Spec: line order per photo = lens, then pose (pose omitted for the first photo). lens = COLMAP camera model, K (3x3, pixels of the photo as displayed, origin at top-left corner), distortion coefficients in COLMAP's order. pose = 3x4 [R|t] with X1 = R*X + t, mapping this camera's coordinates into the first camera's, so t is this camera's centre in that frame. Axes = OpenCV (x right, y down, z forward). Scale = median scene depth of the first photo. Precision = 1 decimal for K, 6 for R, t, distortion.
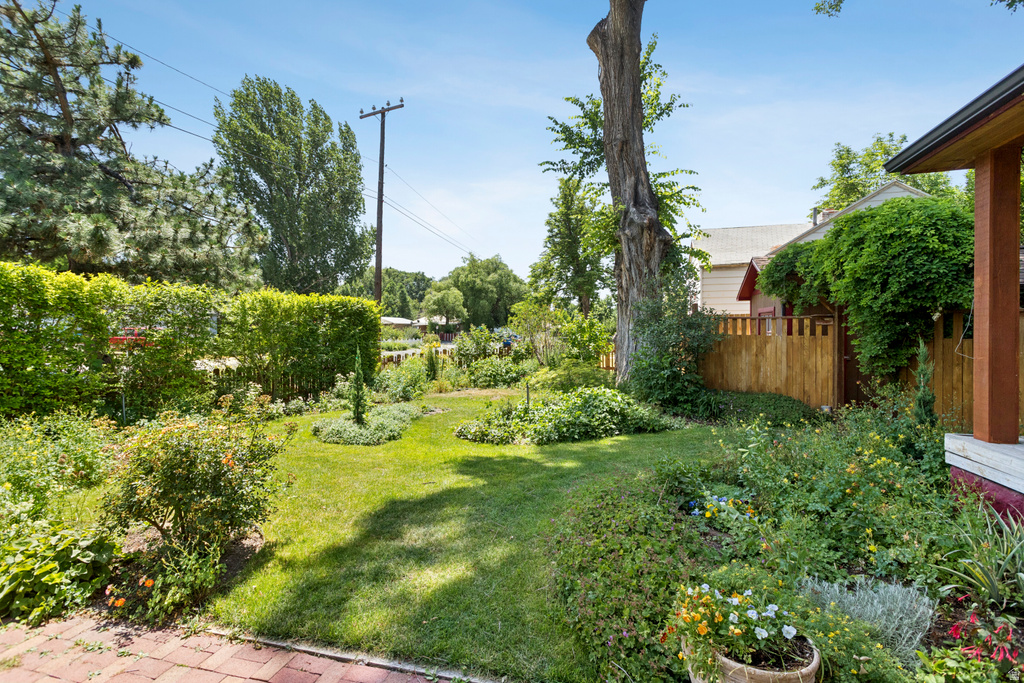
lens RADIAL K [[493.7, 0, 501.3], [0, 493.7, 338.3], [0, 0, 1]] dist [0.006724, 0.000472]
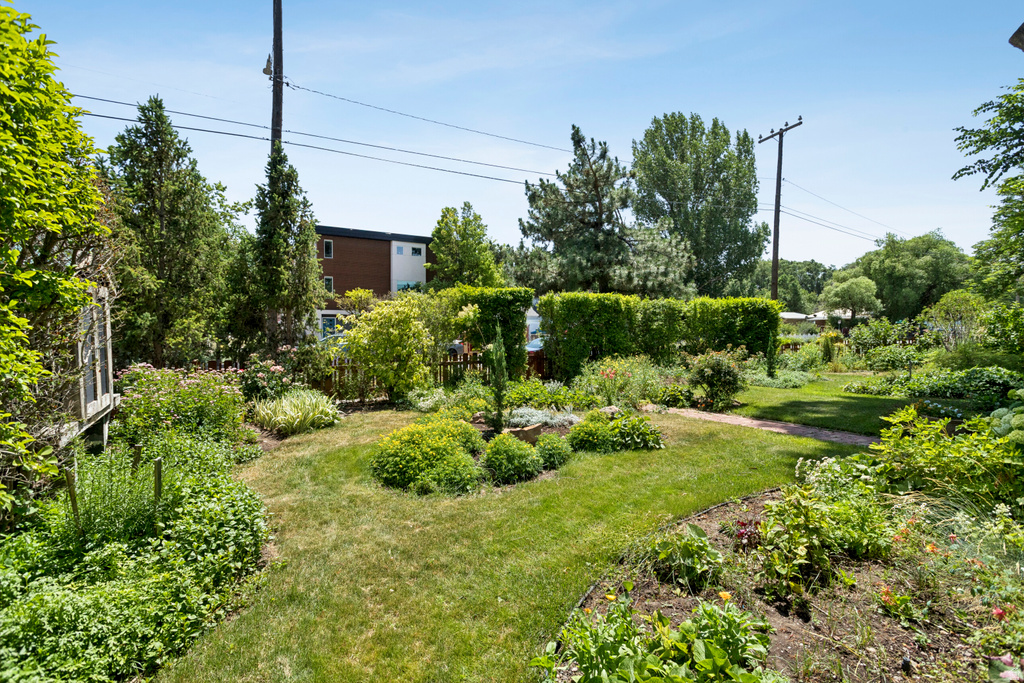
lens RADIAL K [[493.7, 0, 501.3], [0, 493.7, 338.3], [0, 0, 1]] dist [0.006724, 0.000472]
pose [[0.743874, 0.008901, -0.668261, 0.076441], [-0.004450, 0.999955, 0.008366, 0.016851], [0.668305, -0.003249, 0.743880, -0.444720]]
